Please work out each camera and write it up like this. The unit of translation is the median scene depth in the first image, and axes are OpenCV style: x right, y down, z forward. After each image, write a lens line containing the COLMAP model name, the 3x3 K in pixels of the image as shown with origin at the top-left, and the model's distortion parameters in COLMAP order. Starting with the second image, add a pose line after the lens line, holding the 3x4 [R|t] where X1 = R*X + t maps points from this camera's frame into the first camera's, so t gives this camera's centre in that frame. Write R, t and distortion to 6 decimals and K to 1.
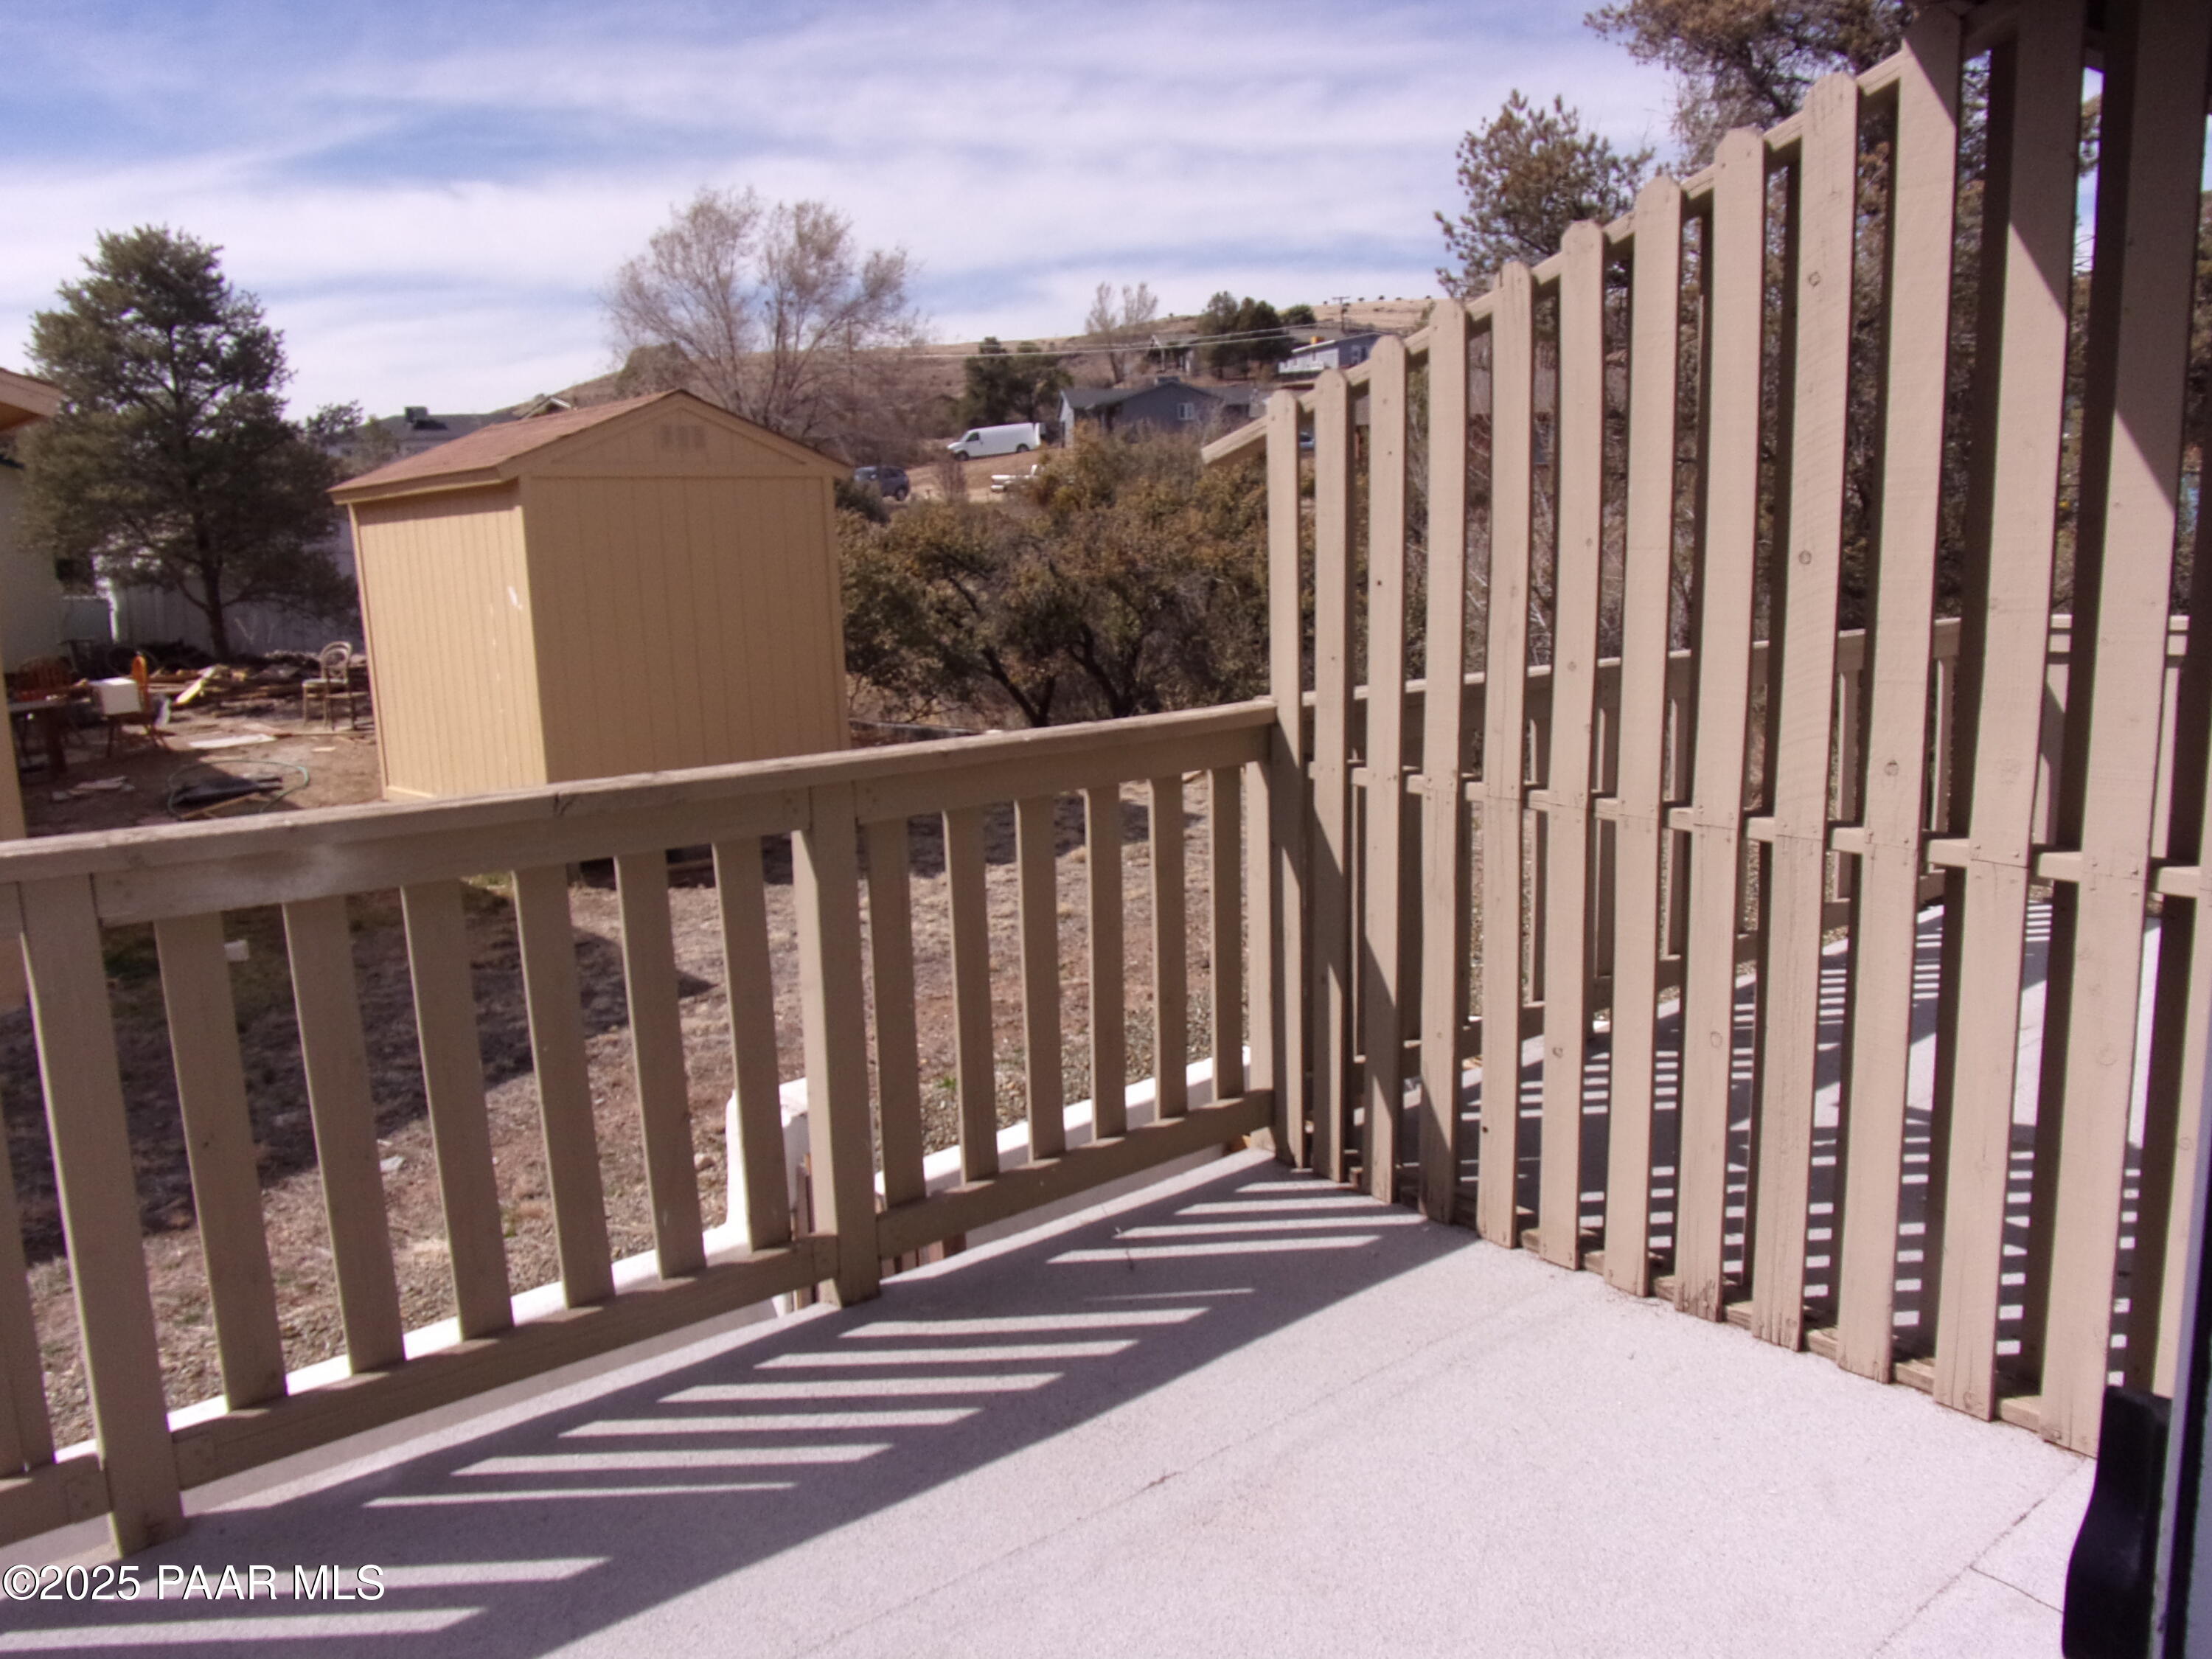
lens RADIAL K [[1688.3, 0, 1108.3], [0, 1688.3, 832.7], [0, 0, 1]] dist [-0.003373, 0.002882]
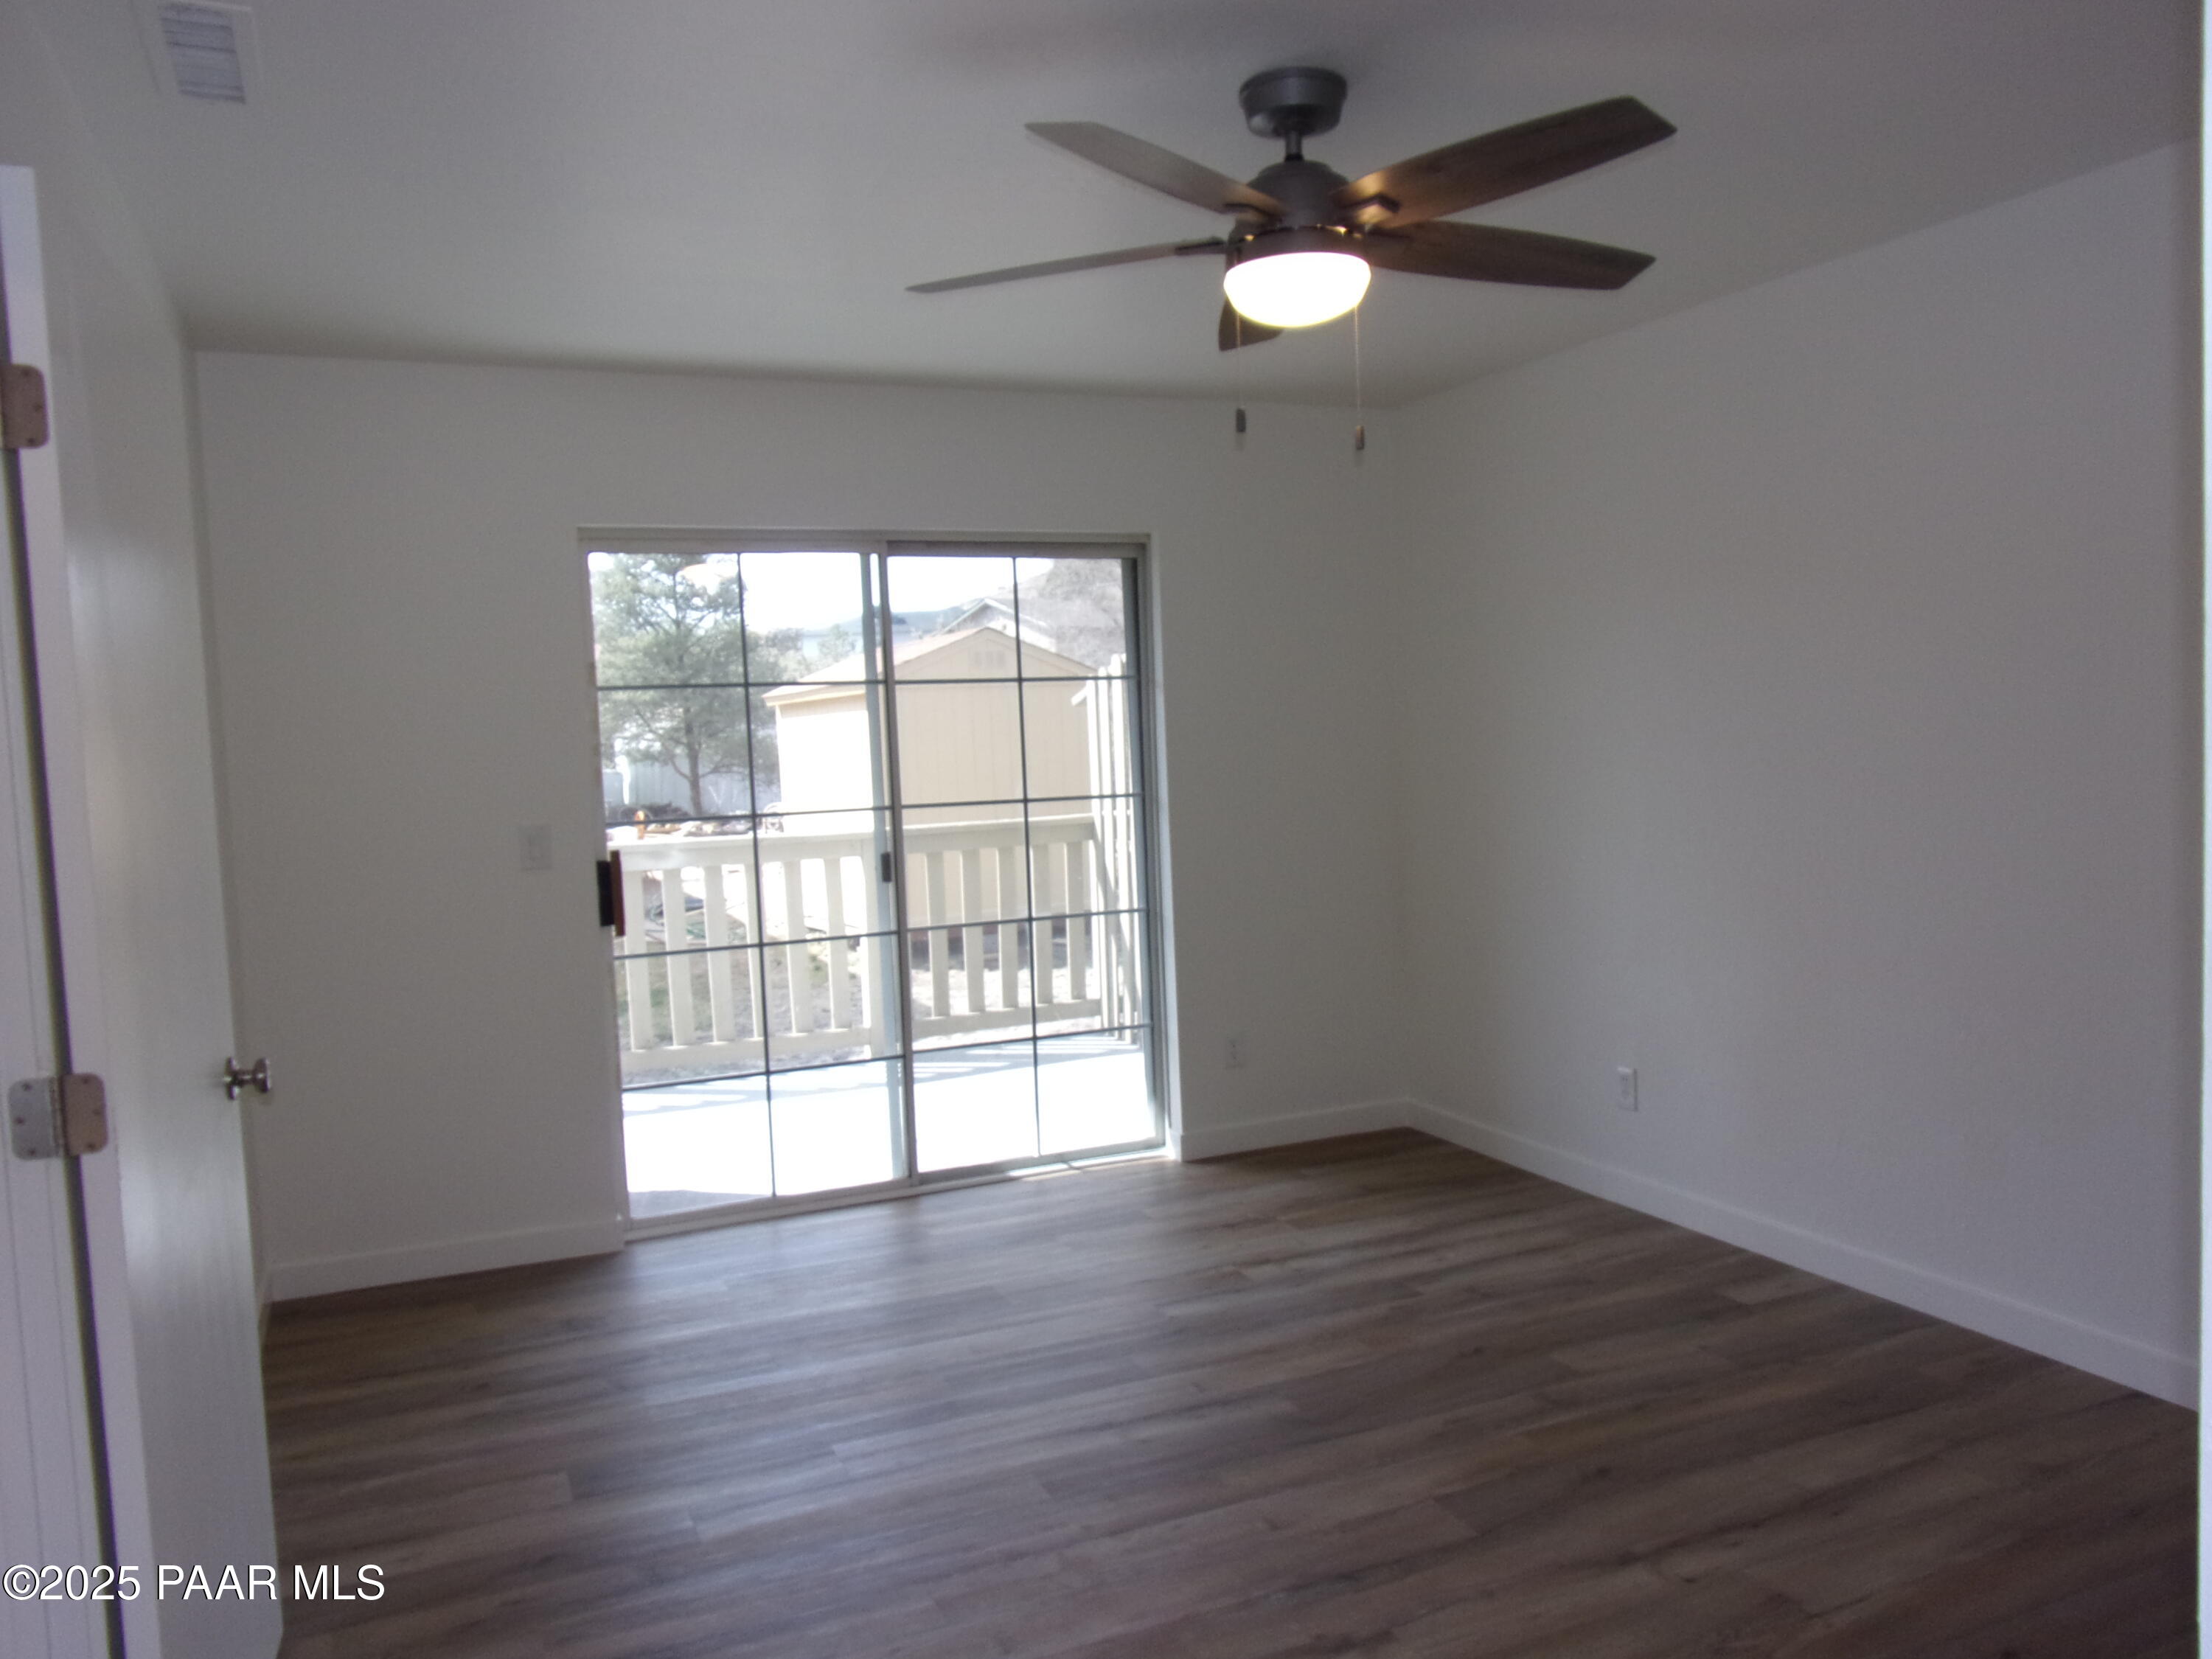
lens RADIAL K [[1688.3, 0, 1108.3], [0, 1688.3, 832.7], [0, 0, 1]] dist [-0.003373, 0.002882]
pose [[0.968424, 0.005225, -0.249254, 0.117005], [-0.030114, 0.994912, -0.096146, 0.027124], [0.247483, 0.100616, 0.963654, -0.194511]]
